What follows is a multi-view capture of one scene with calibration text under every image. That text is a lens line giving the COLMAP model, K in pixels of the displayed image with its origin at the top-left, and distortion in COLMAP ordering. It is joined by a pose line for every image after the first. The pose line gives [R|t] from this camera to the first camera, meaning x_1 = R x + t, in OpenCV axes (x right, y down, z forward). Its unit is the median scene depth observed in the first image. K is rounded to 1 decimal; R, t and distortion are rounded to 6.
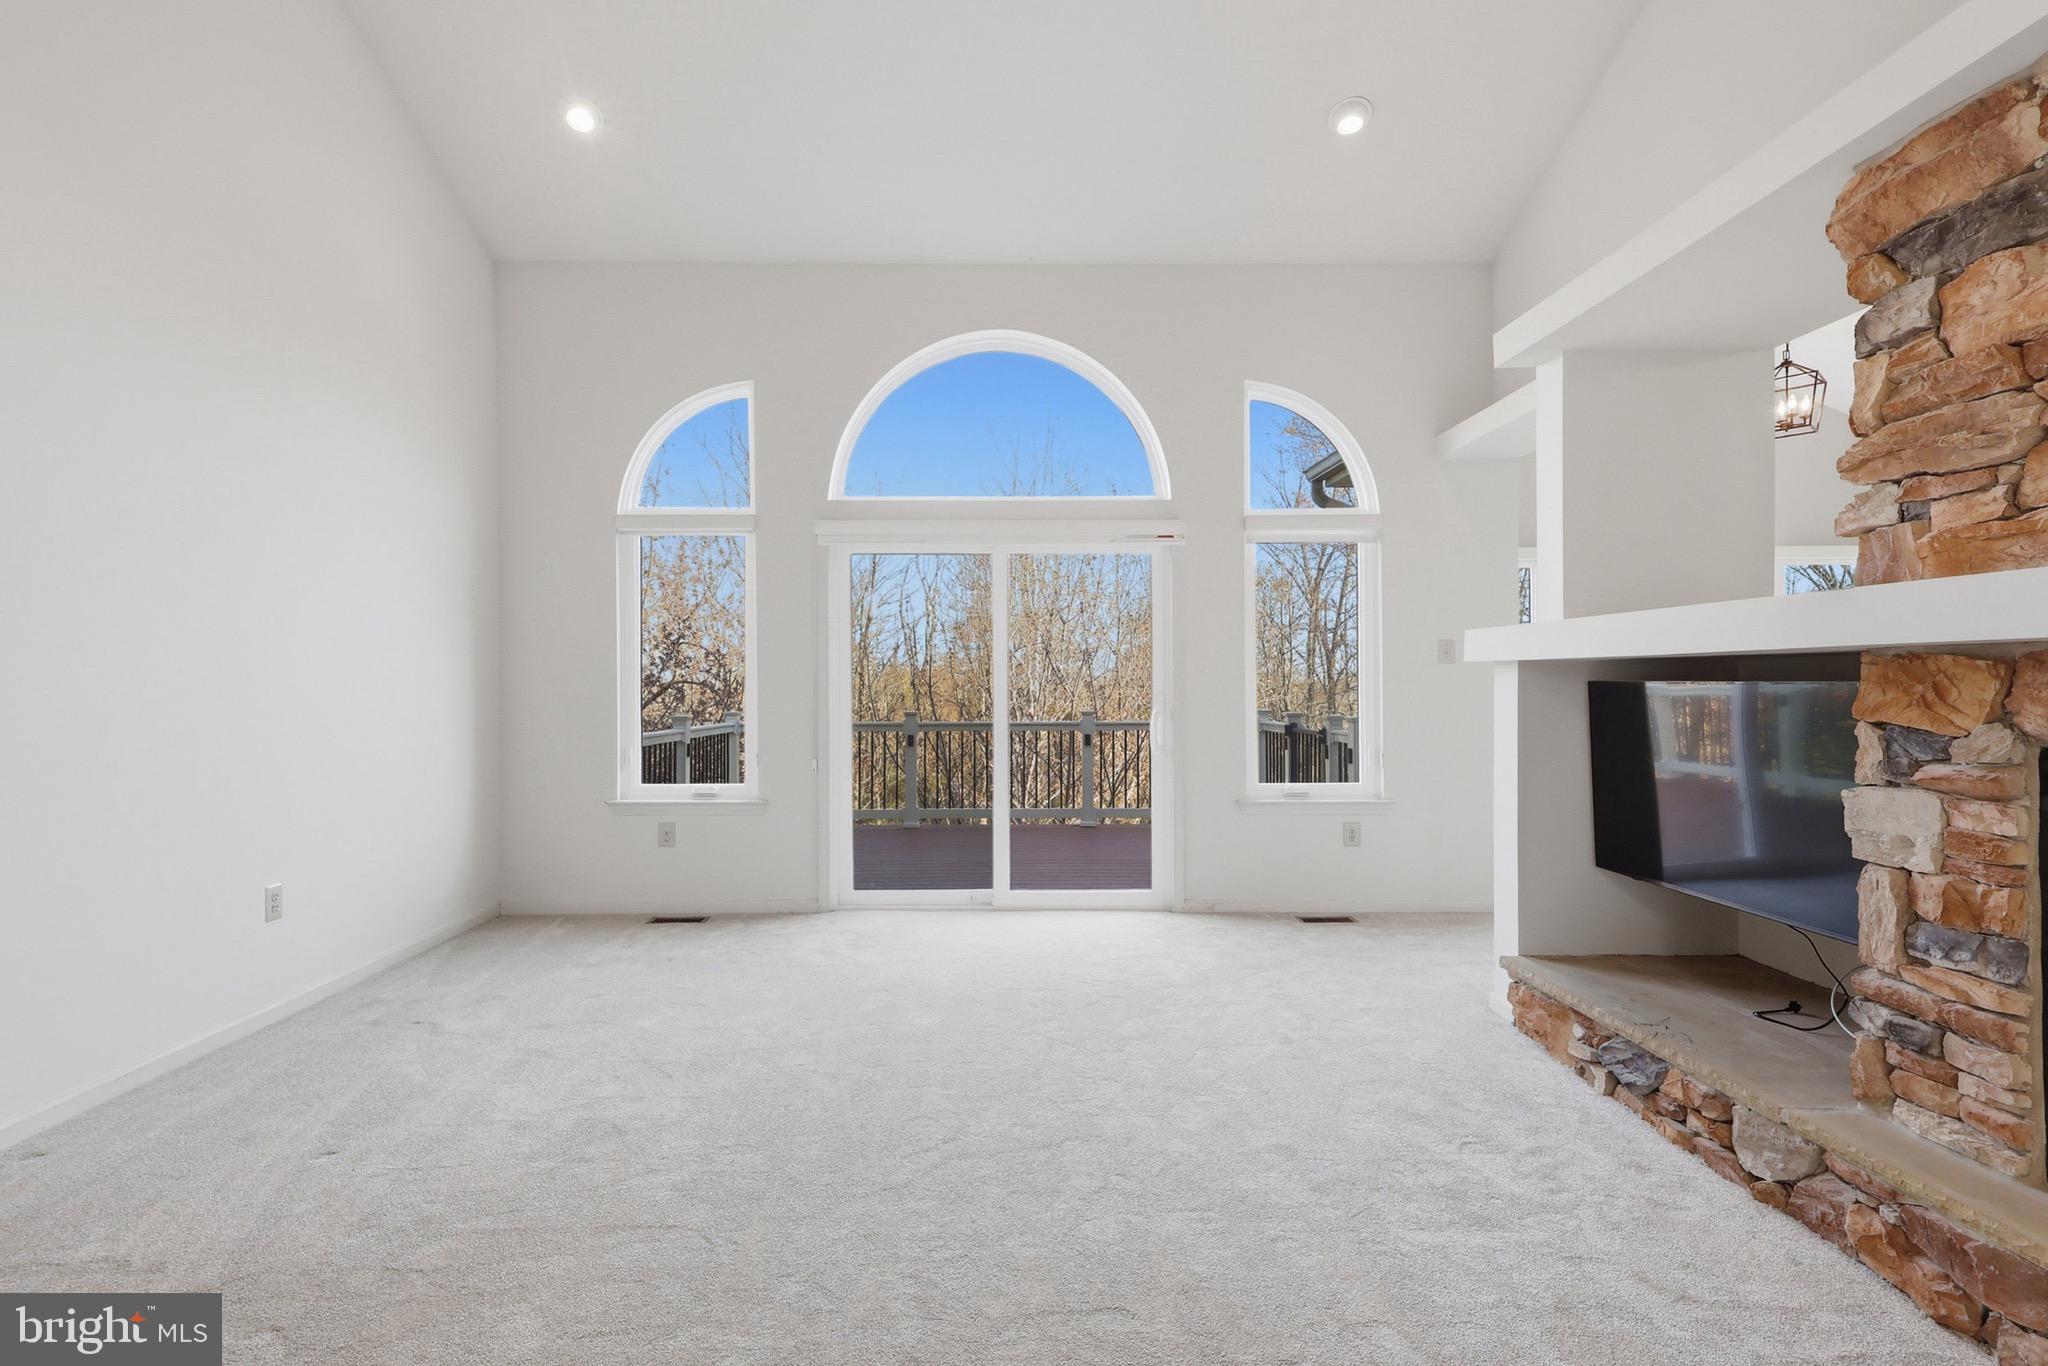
lens RADIAL K [[1058.4, 0, 1024.0], [0, 1058.4, 683.0], [0, 0, 1]] dist [0.040631, -0.011579]
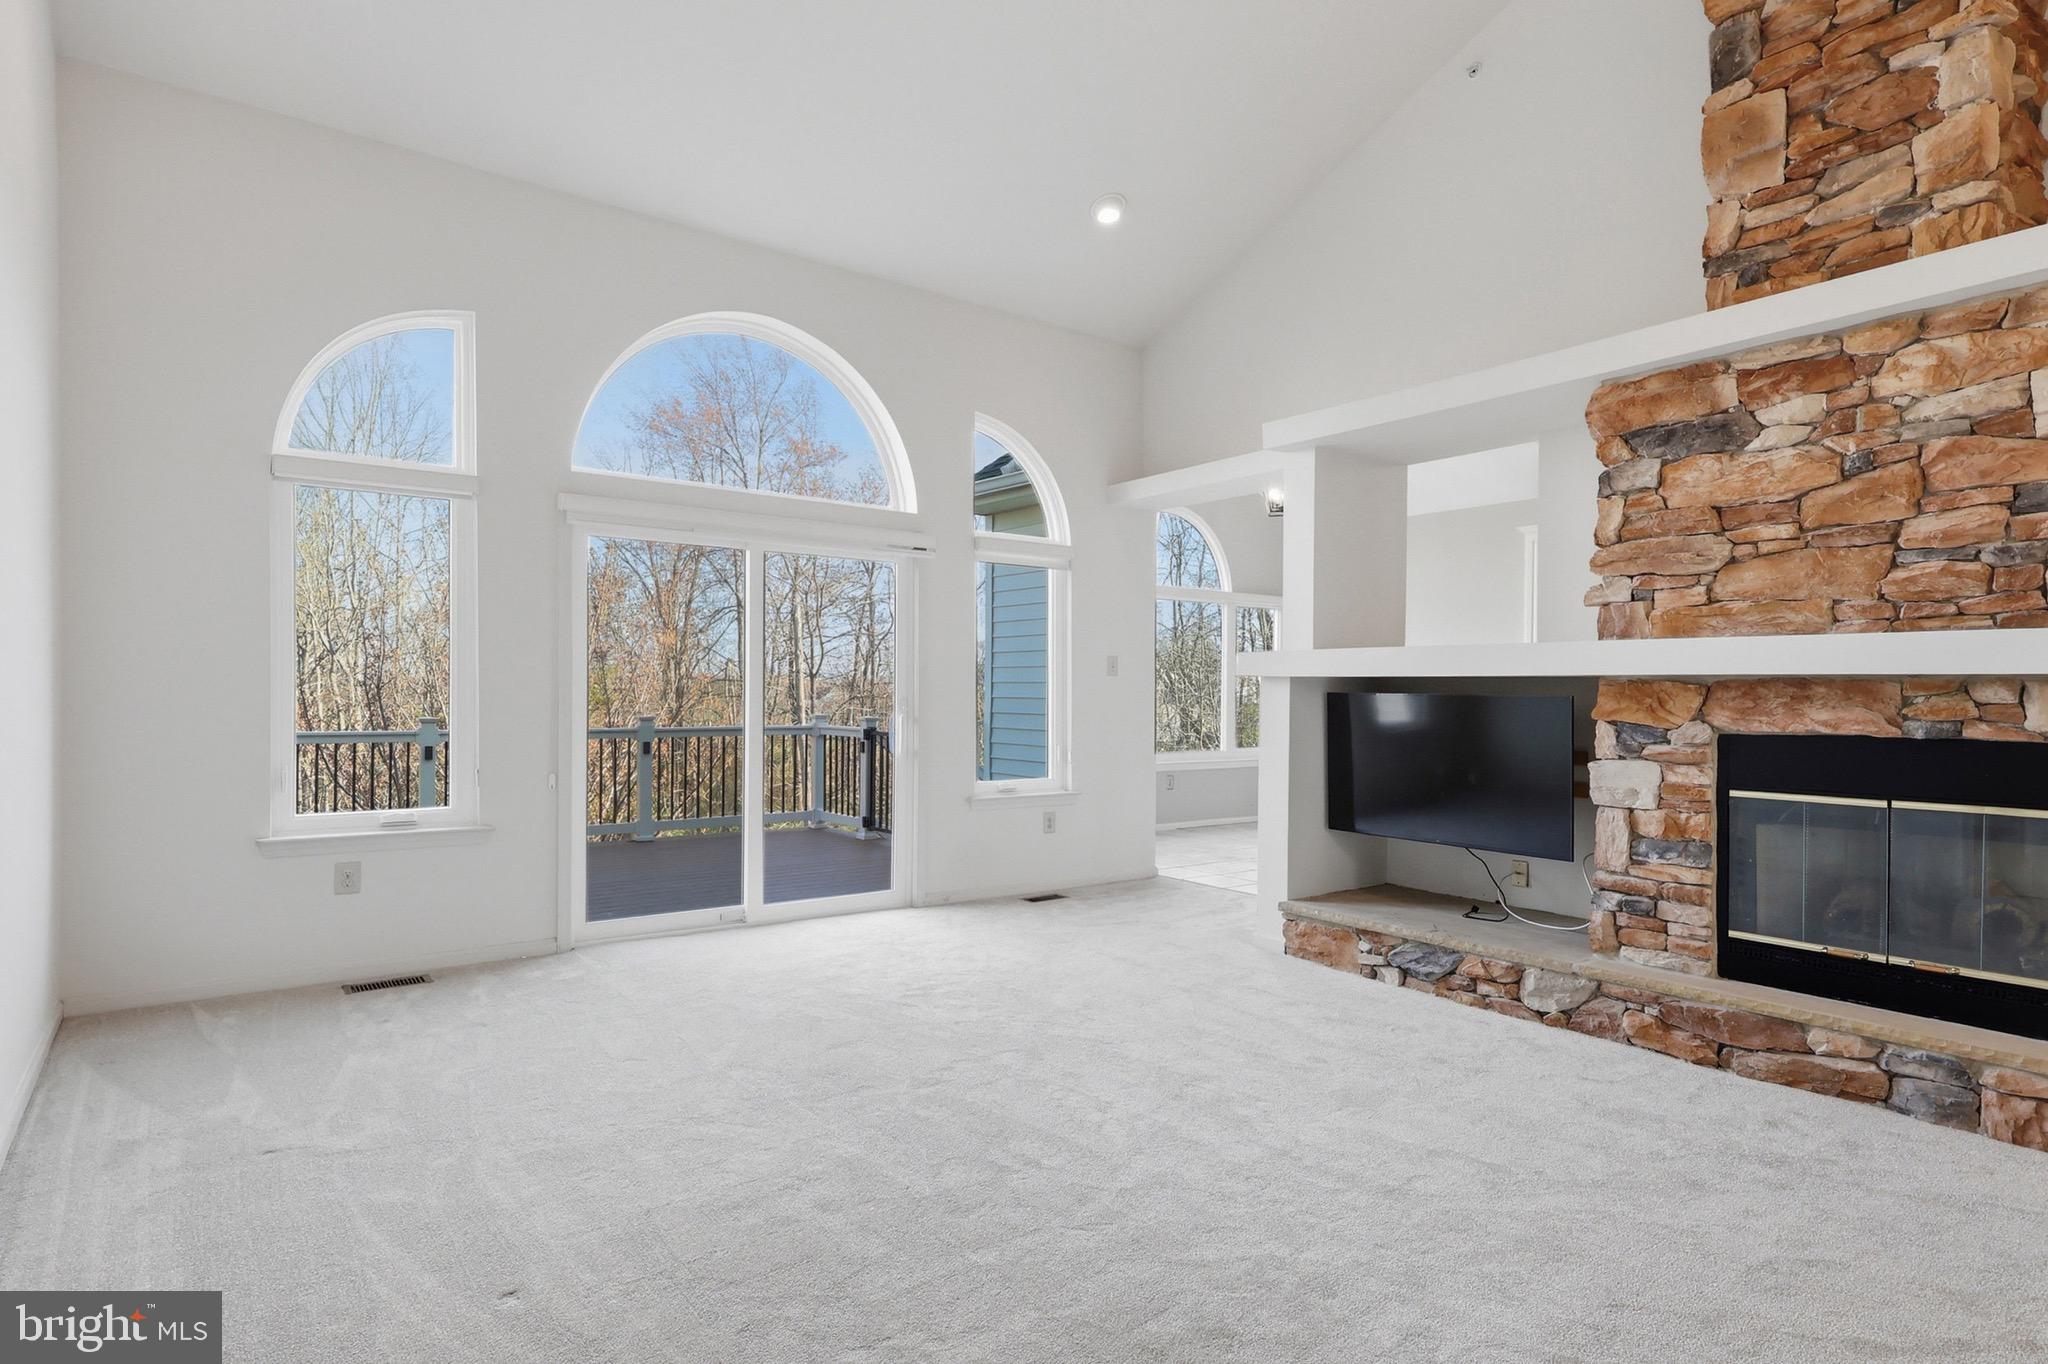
lens RADIAL K [[1066.2, 0, 1018.4], [0, 1066.2, 695.8], [0, 0, 1]] dist [0.026920, -0.000609]
pose [[0.811679, 0.009703, 0.584024, -0.905118], [-0.013858, 0.999900, 0.002649, 0.006274], [-0.583940, -0.010244, 0.811732, 0.198239]]
